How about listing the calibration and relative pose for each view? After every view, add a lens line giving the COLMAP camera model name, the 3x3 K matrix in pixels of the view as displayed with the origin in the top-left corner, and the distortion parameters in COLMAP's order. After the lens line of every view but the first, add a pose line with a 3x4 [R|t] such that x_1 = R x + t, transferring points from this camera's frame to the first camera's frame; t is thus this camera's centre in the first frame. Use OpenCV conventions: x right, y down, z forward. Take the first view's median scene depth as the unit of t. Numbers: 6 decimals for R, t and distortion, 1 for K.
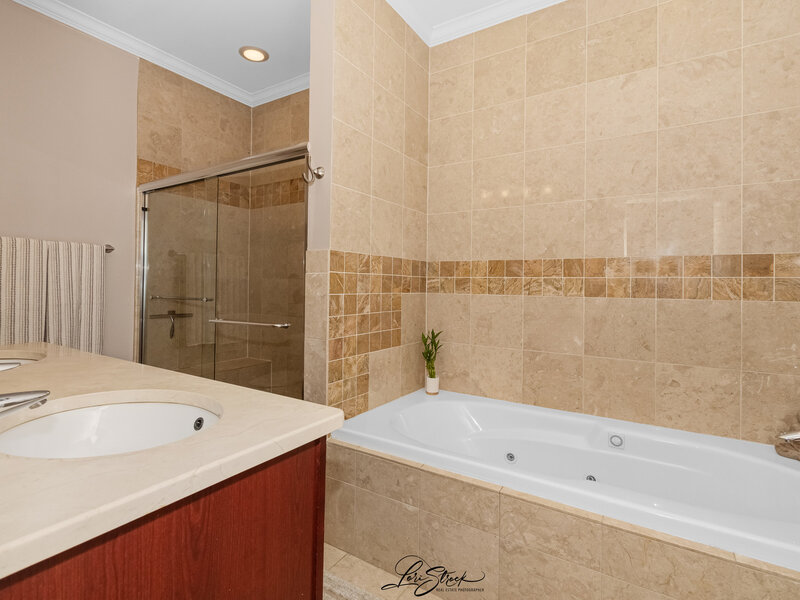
lens RADIAL K [[402.7, 0, 398.8], [0, 402.7, 295.2], [0, 0, 1]] dist [0.002420, 0.001238]
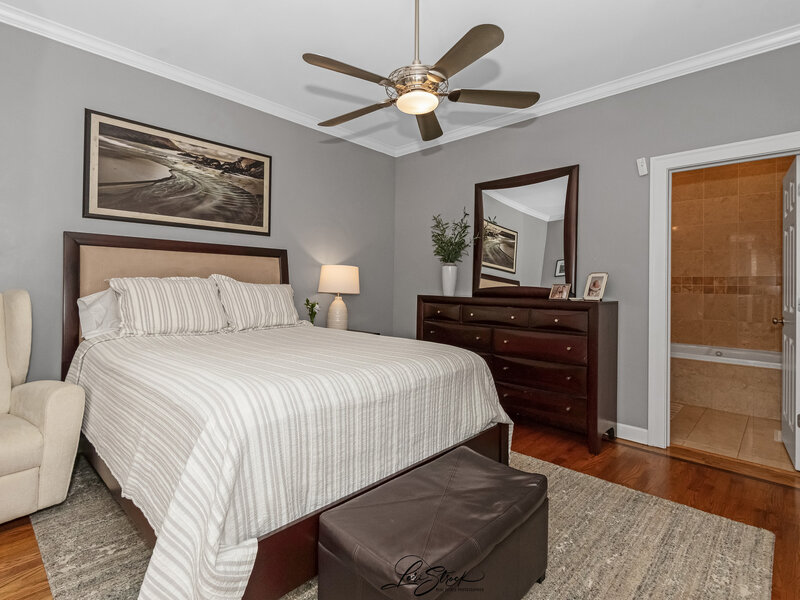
lens RADIAL K [[402.7, 0, 403.9], [0, 402.7, 293.3], [0, 0, 1]] dist [0.002420, 0.001238]
pose [[0.980093, -0.008205, -0.198371, -0.764384], [0.009739, 0.999930, 0.006761, -0.030054], [0.198301, -0.008558, 0.980104, -1.610130]]
